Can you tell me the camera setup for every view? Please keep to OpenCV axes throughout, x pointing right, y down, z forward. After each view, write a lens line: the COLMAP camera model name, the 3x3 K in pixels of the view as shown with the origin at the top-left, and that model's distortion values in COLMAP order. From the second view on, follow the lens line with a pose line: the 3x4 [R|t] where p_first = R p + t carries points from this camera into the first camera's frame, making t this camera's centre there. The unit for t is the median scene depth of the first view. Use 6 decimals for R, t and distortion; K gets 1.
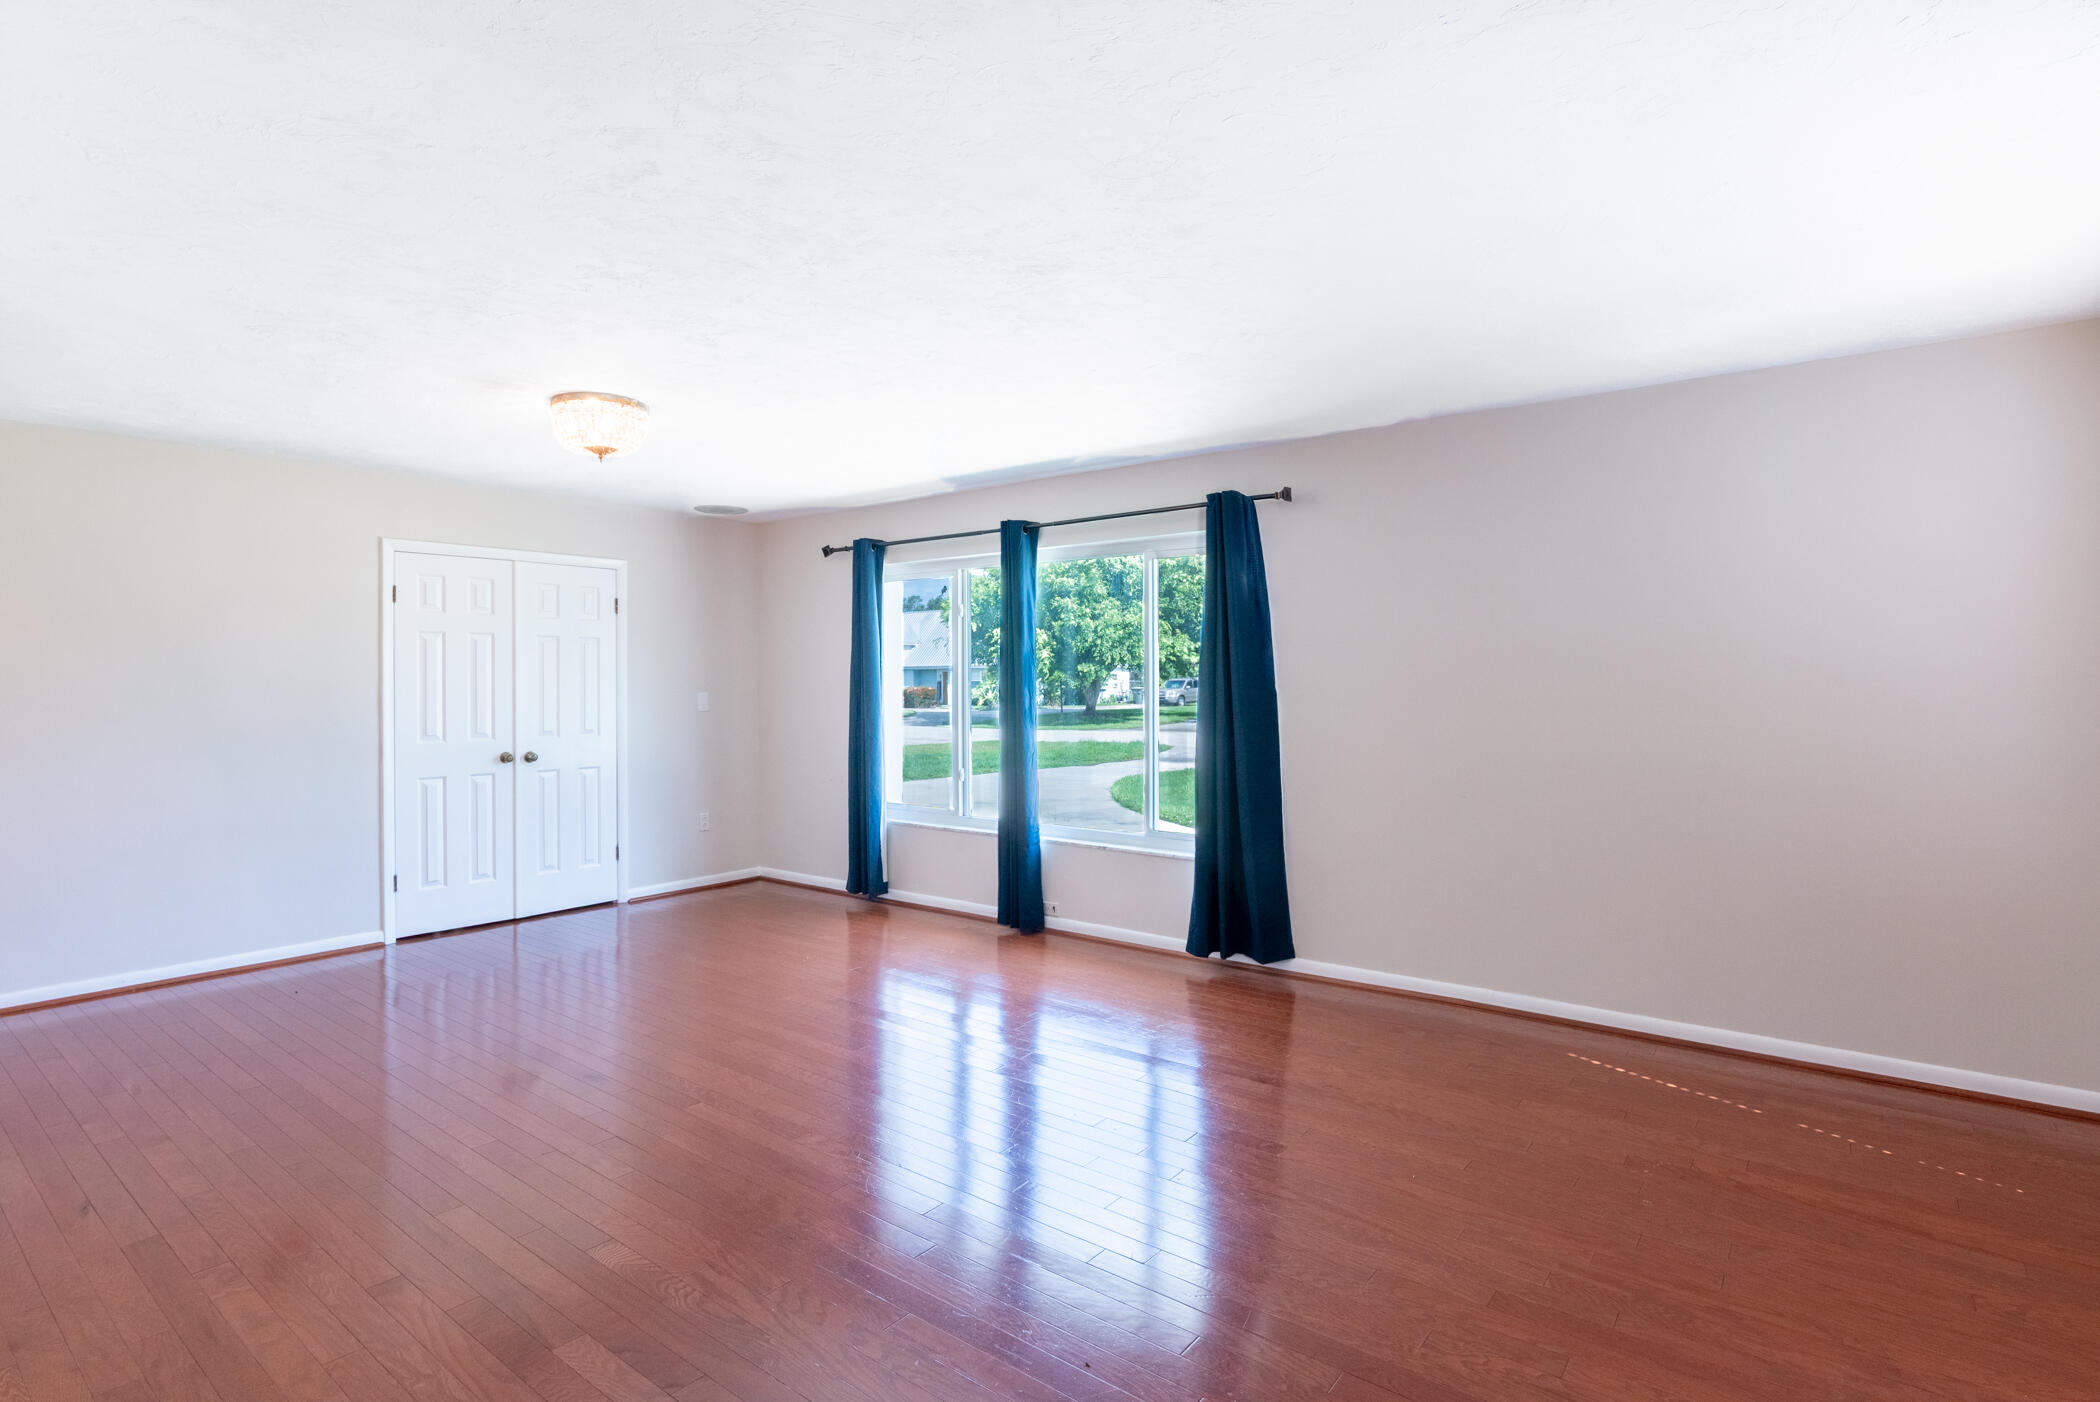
lens RADIAL K [[1042.1, 0, 1044.9], [0, 1042.1, 679.4], [0, 0, 1]] dist [-0.001773, -0.000162]
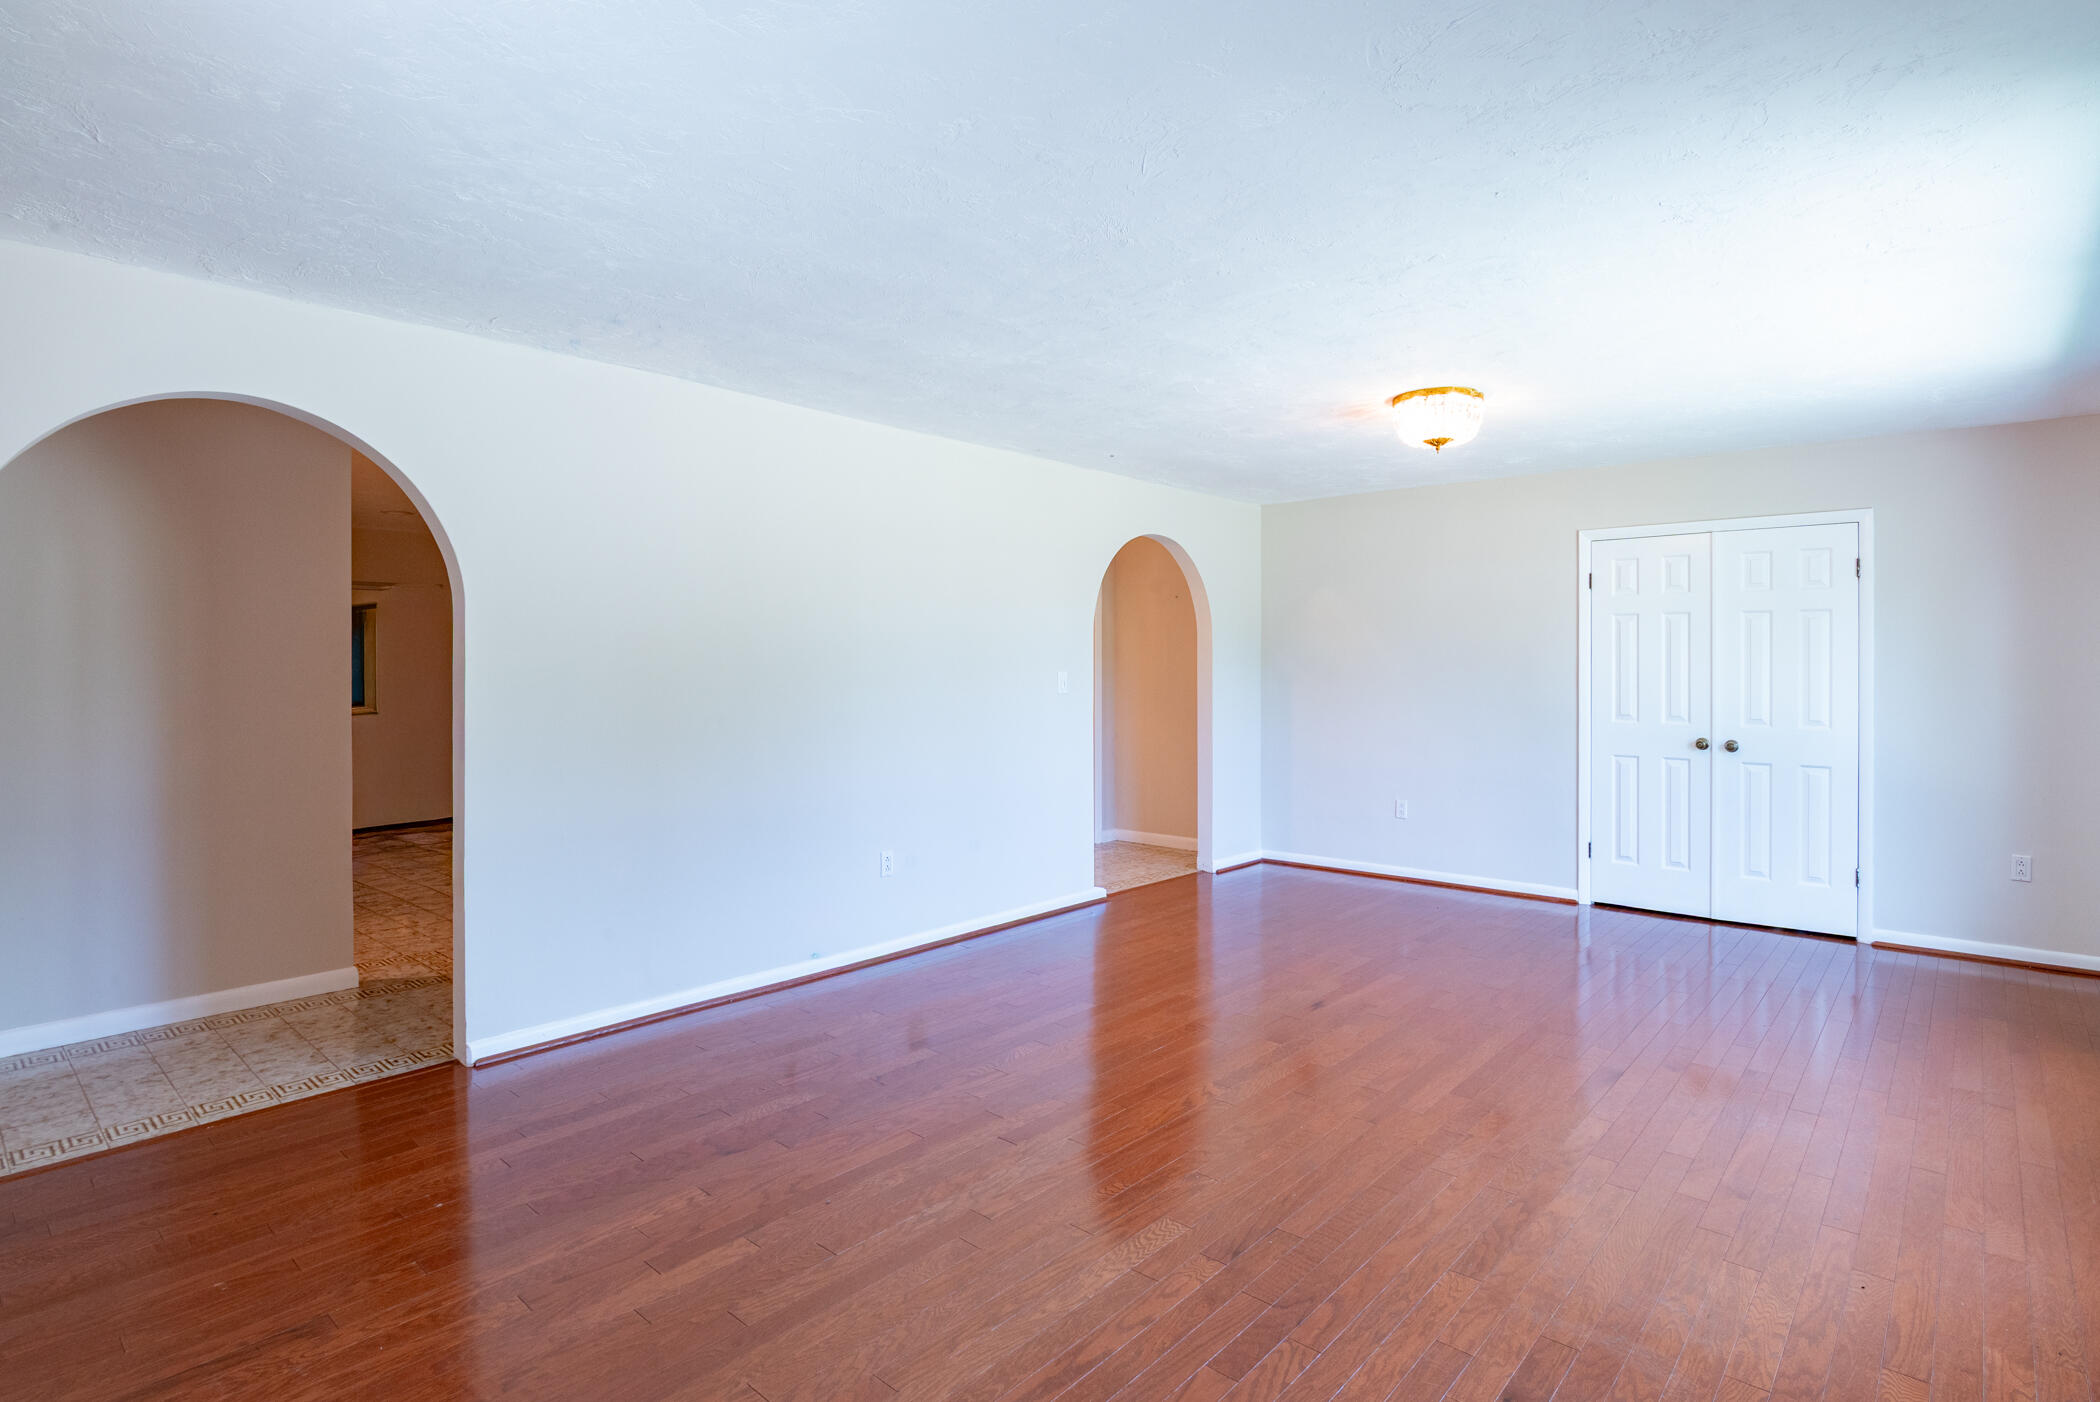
lens RADIAL K [[1042.1, 0, 1044.9], [0, 1042.1, 679.4], [0, 0, 1]] dist [-0.001773, -0.000162]
pose [[-0.047734, 0.015981, -0.998732, 0.462454], [0.000233, 0.999872, 0.015988, 0.002136], [0.998860, 0.000530, -0.047731, 0.472952]]
